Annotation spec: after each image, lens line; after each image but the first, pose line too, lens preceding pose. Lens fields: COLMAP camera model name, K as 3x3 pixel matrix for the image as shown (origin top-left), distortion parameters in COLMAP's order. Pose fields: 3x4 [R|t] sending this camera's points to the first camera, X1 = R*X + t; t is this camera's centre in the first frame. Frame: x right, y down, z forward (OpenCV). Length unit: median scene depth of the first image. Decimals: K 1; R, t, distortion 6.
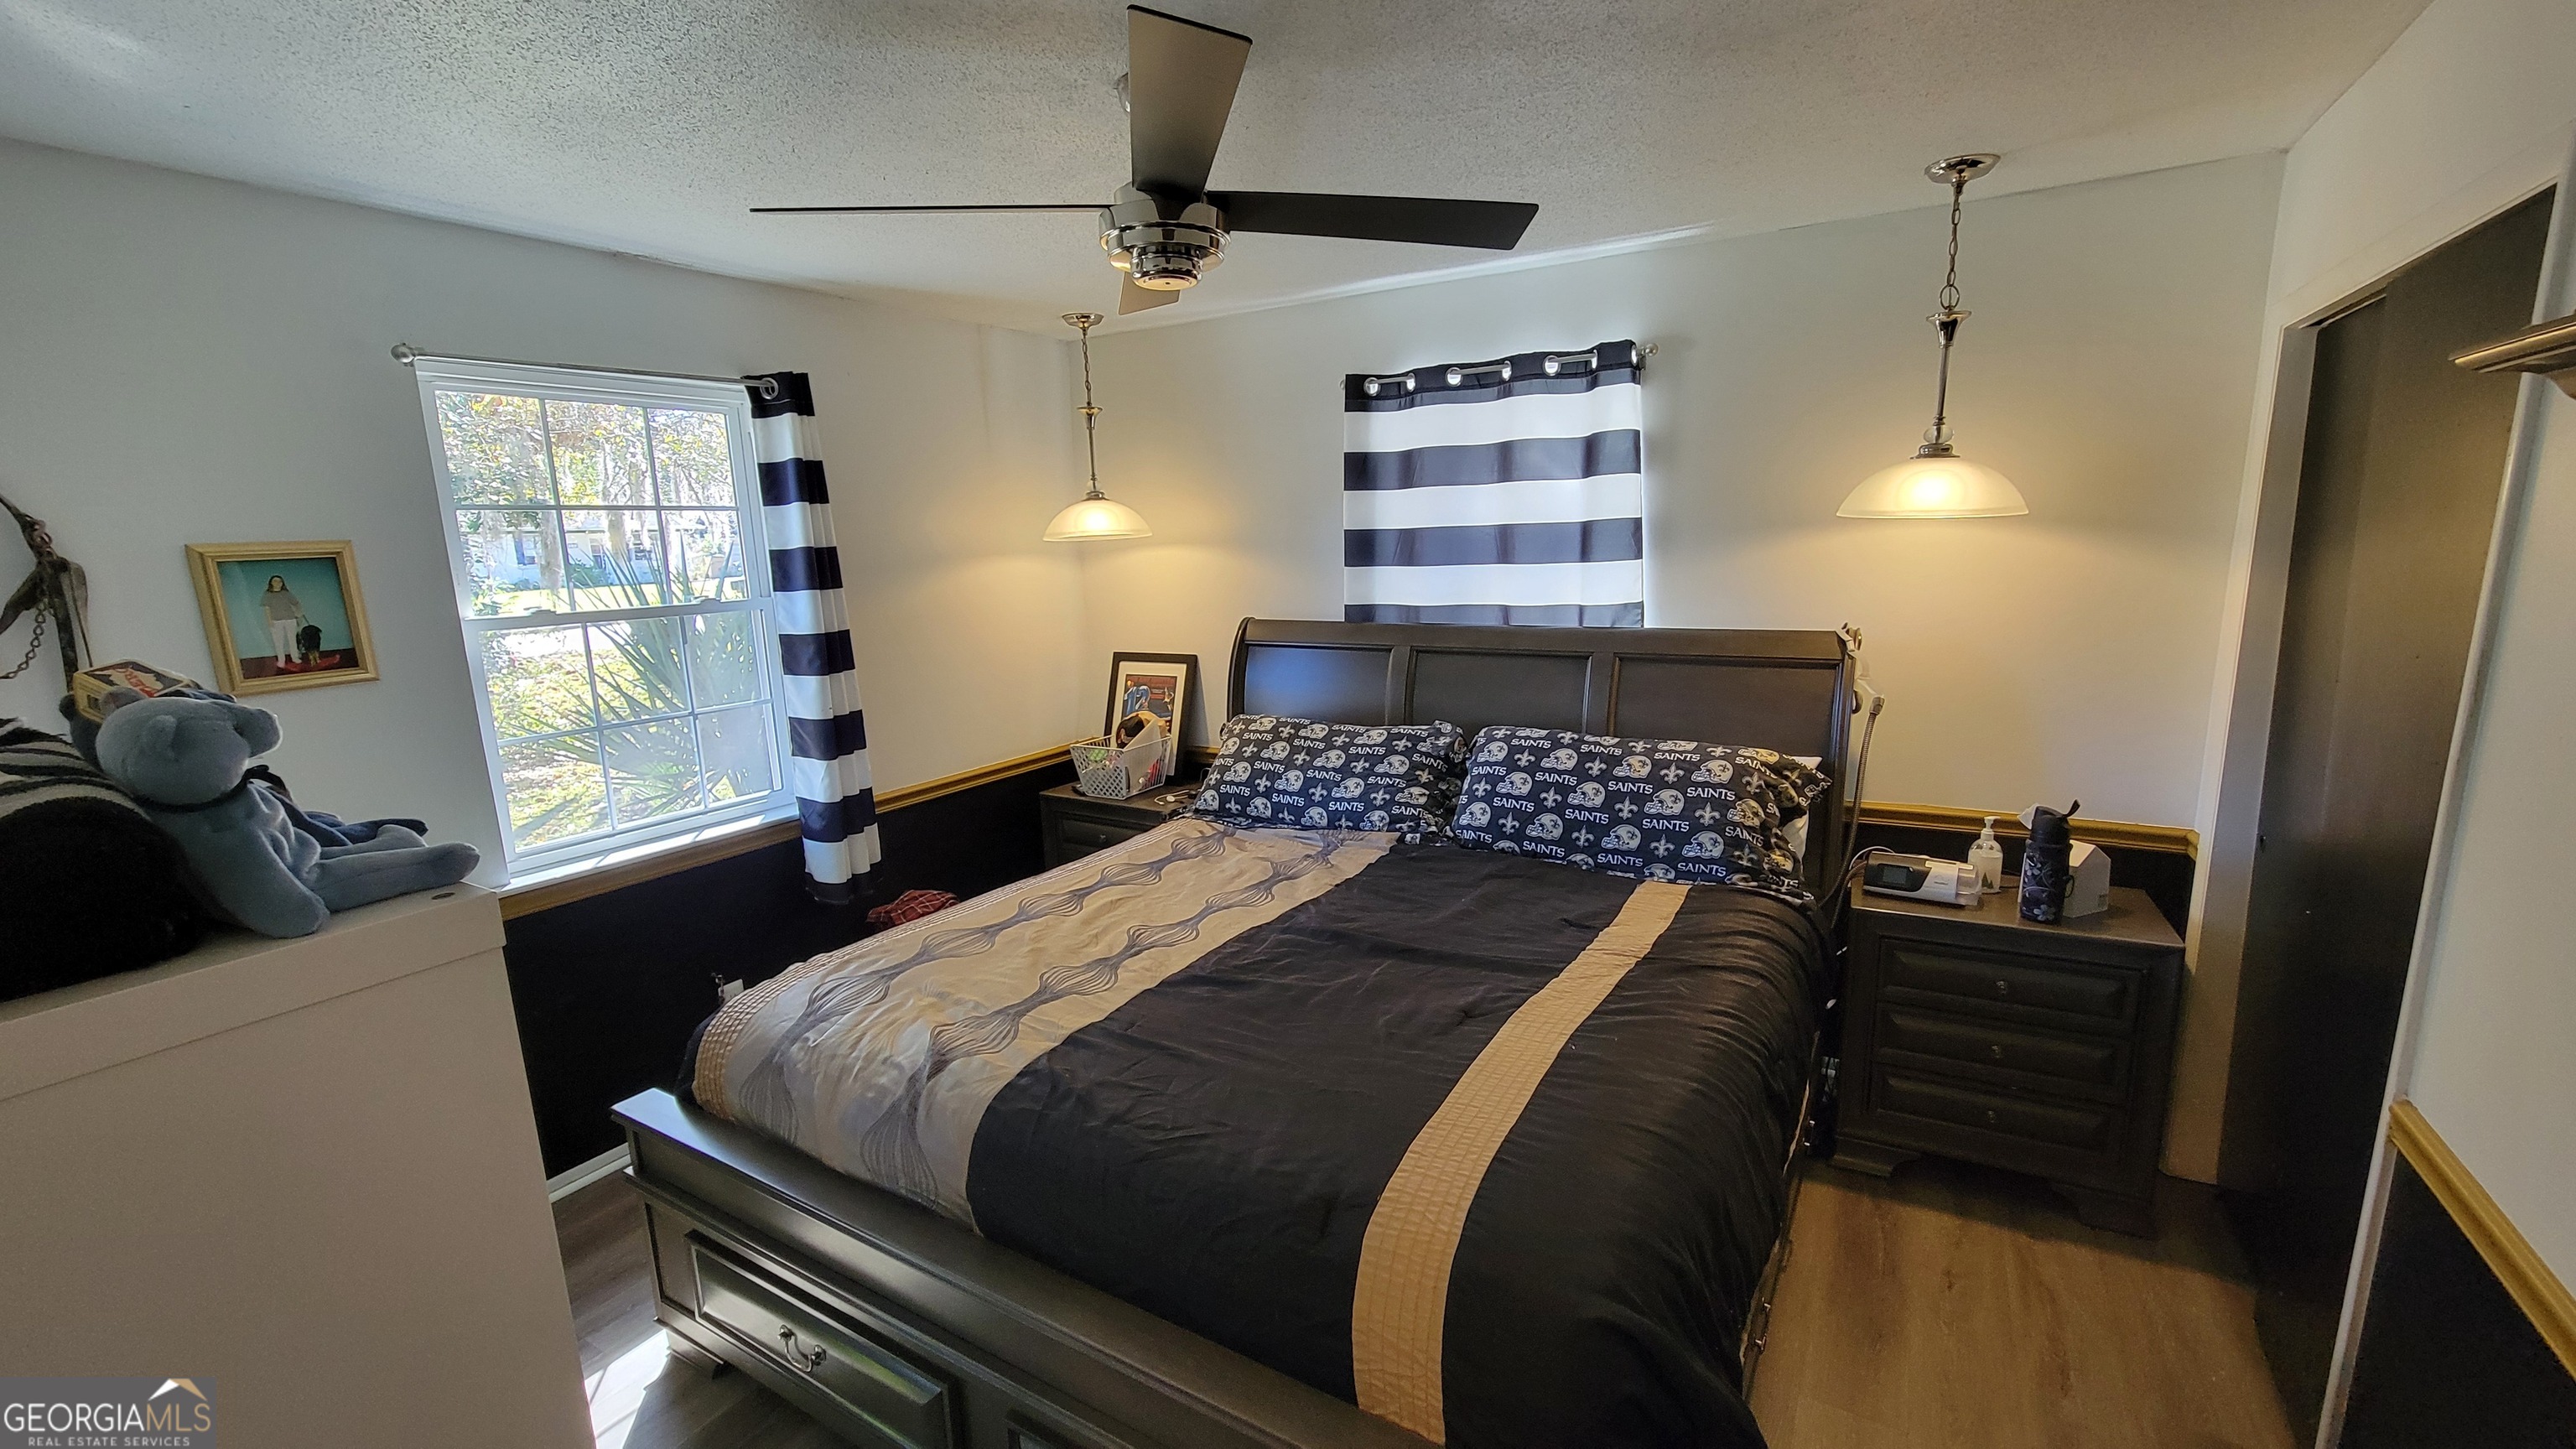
lens RADIAL K [[1047.7, 0, 1281.3], [0, 1047.7, 737.4], [0, 0, 1]] dist [0.002801, -0.000515]
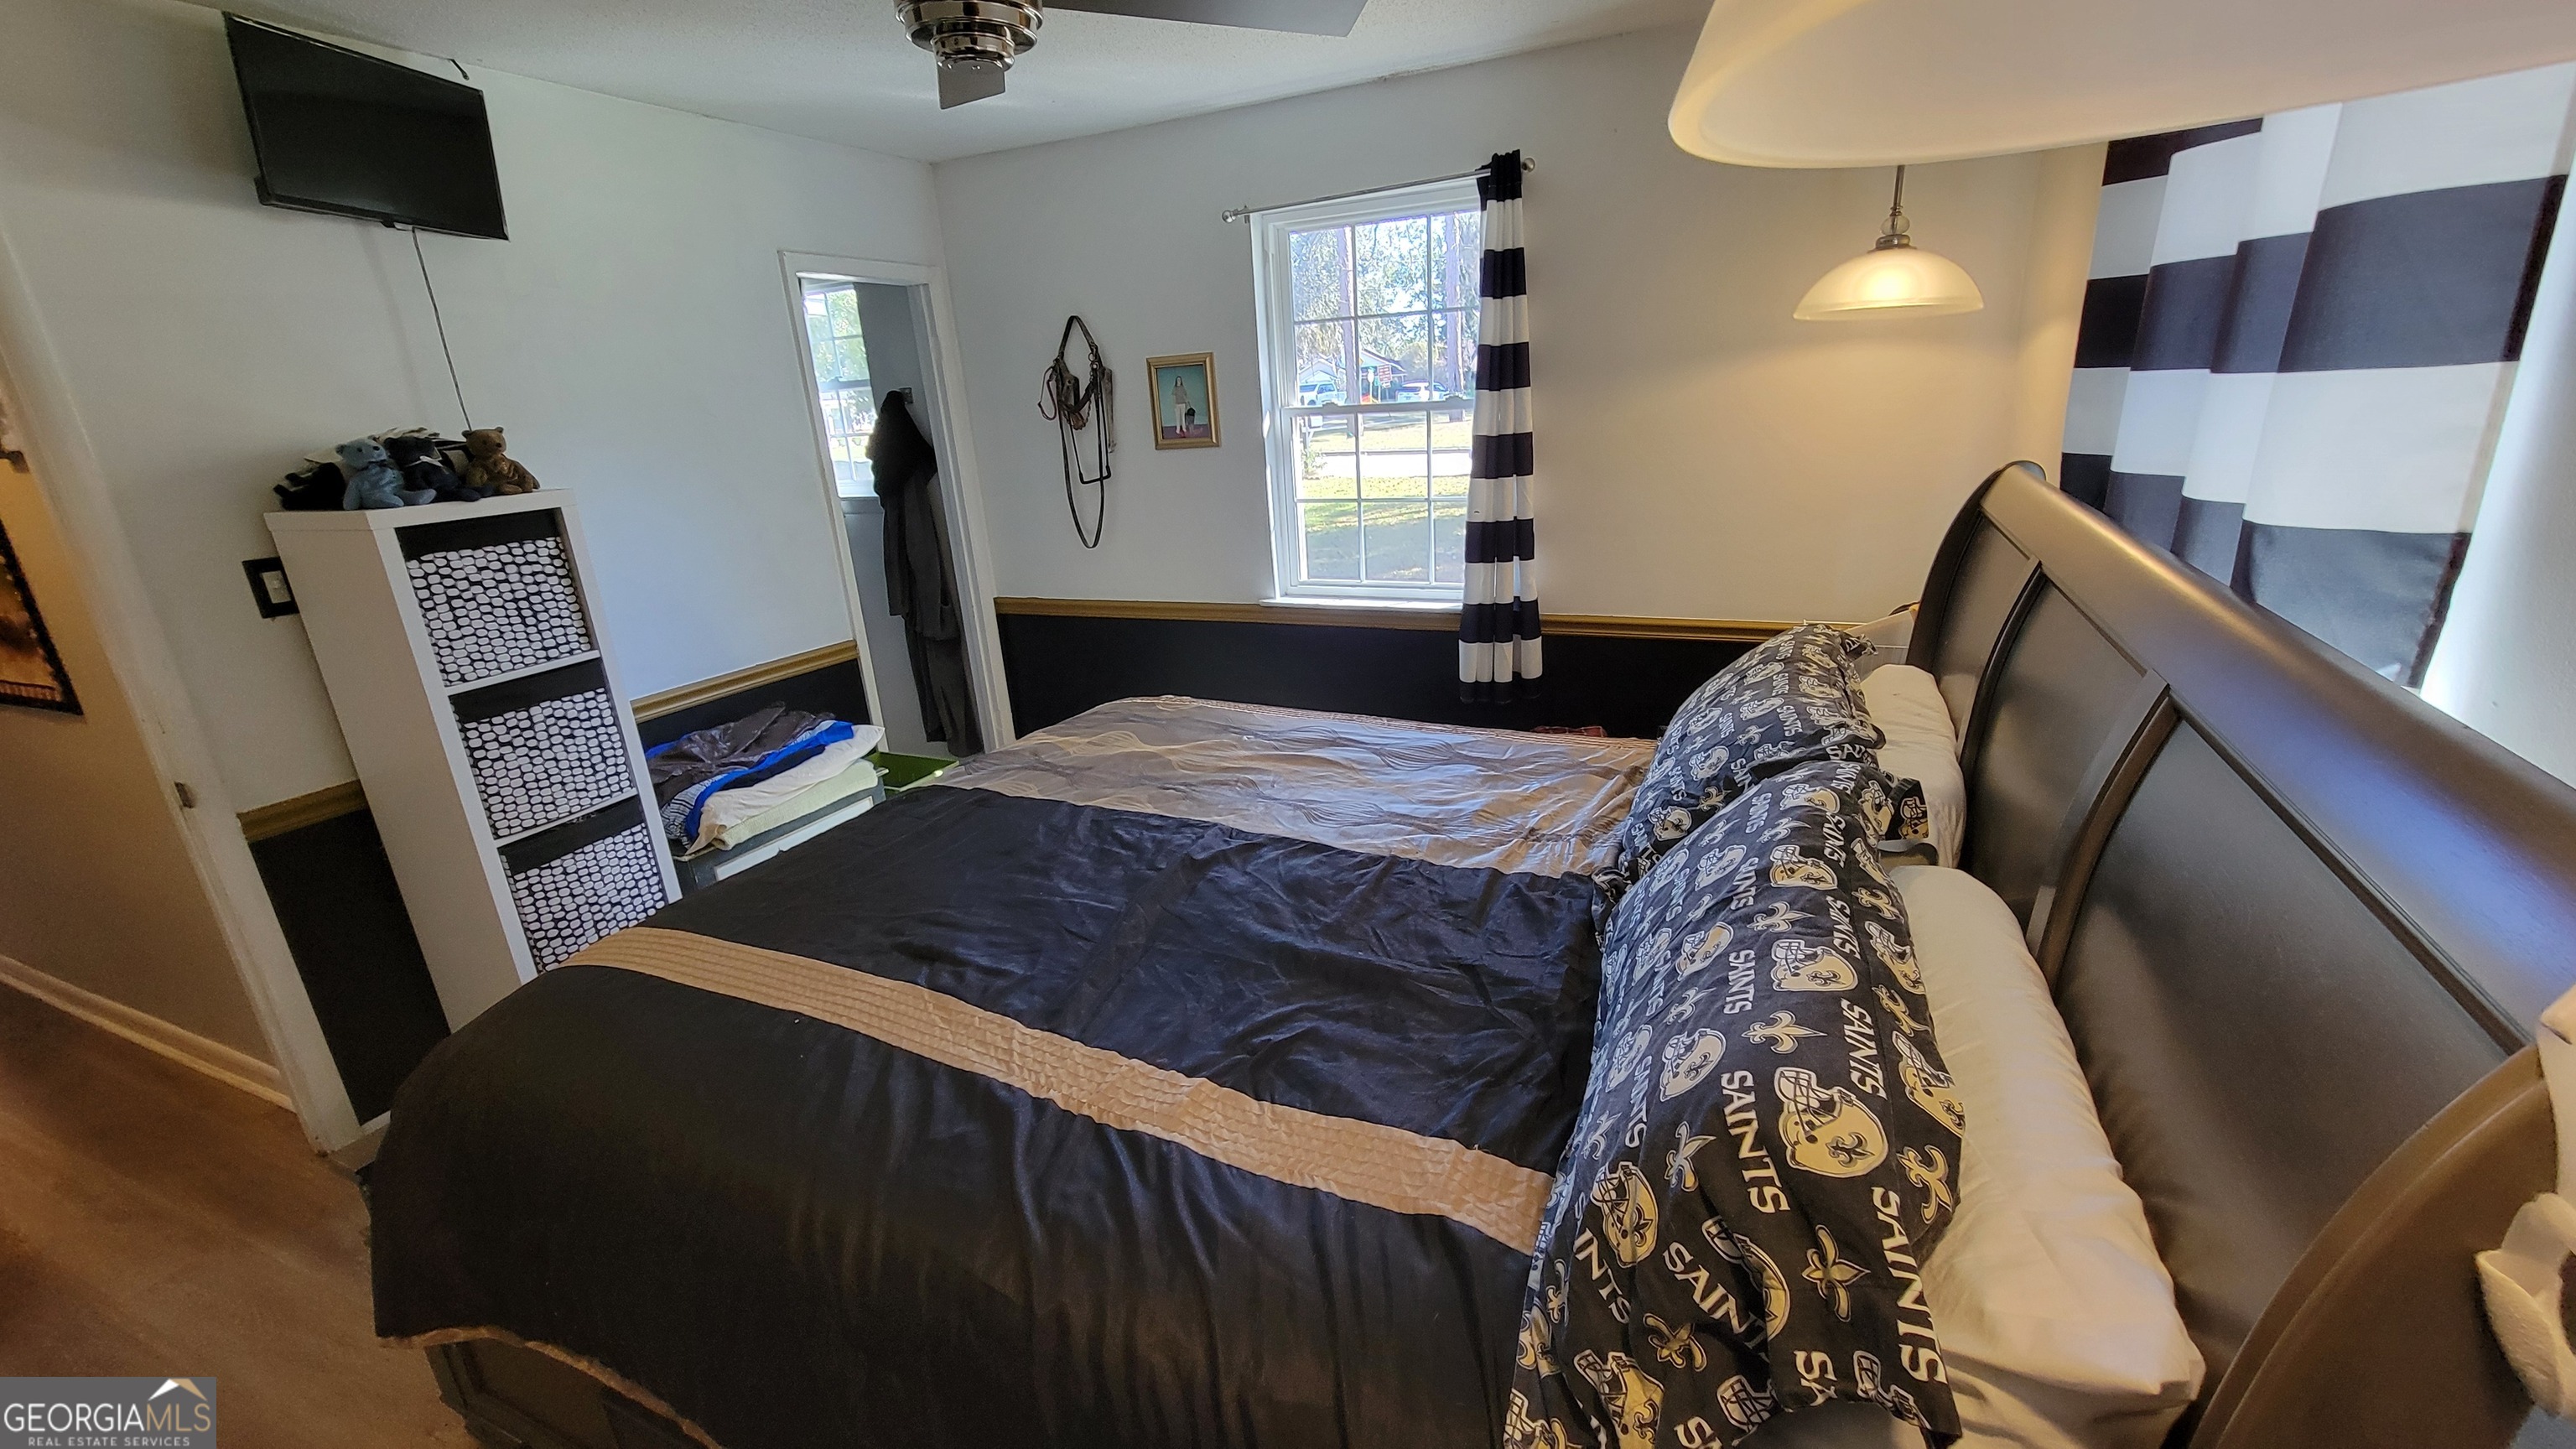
lens RADIAL K [[1047.7, 0, 1286.9], [0, 1047.7, 724.7], [0, 0, 1]] dist [0.002801, -0.000515]
pose [[0.107985, 0.331173, -0.937371, 0.647446], [-0.131609, 0.939347, 0.316710, -0.148695], [0.985403, 0.089166, 0.145020, 0.789448]]
